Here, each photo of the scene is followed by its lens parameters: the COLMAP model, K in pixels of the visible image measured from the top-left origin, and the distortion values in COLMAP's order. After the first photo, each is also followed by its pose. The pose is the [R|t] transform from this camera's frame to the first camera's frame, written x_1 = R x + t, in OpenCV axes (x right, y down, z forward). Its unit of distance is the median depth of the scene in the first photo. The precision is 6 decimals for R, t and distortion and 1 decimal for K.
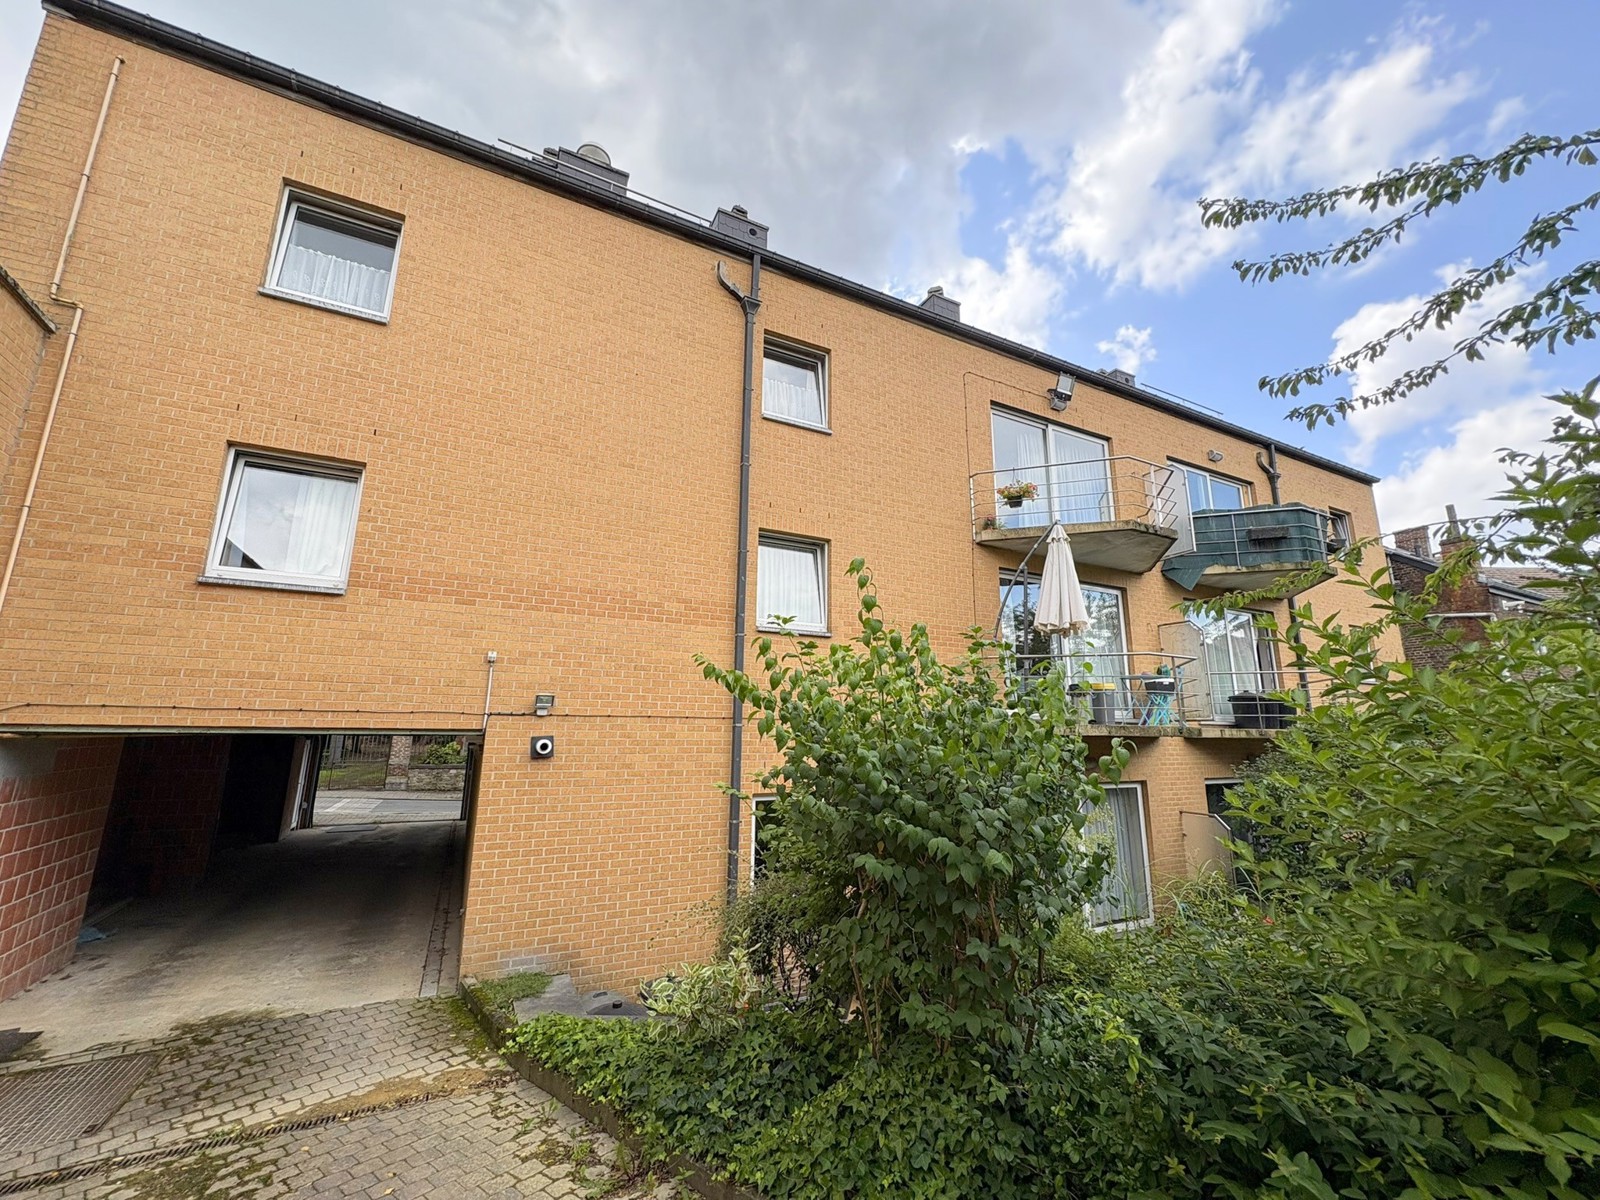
lens RADIAL K [[639.5, 0, 803.9], [0, 639.5, 597.1], [0, 0, 1]] dist [0.000046, 0.000336]
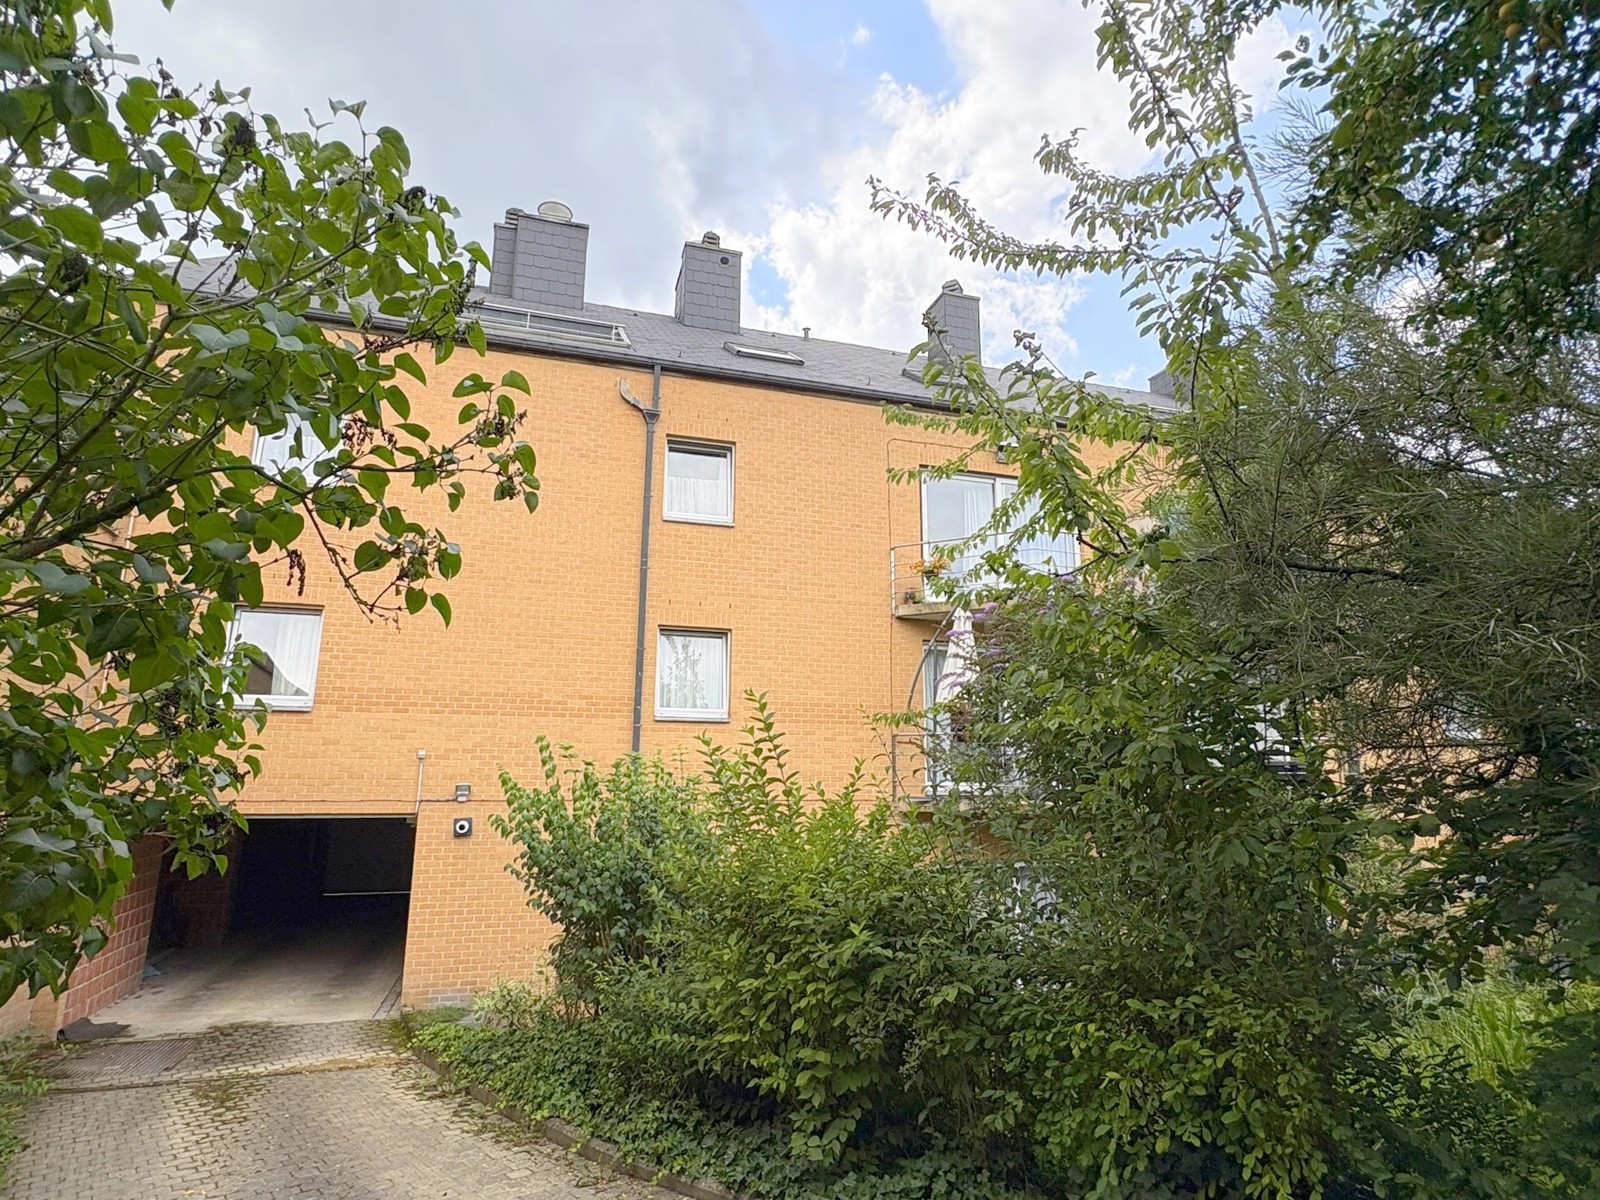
lens RADIAL K [[852.2, 0, 797.5], [0, 852.2, 602.2], [0, 0, 1]] dist [-0.000258, -0.000424]
pose [[0.986324, -0.039268, -0.160072, 0.553232], [0.039294, 0.999223, -0.003002, -0.183688], [0.160065, -0.003329, 0.987101, -0.562267]]
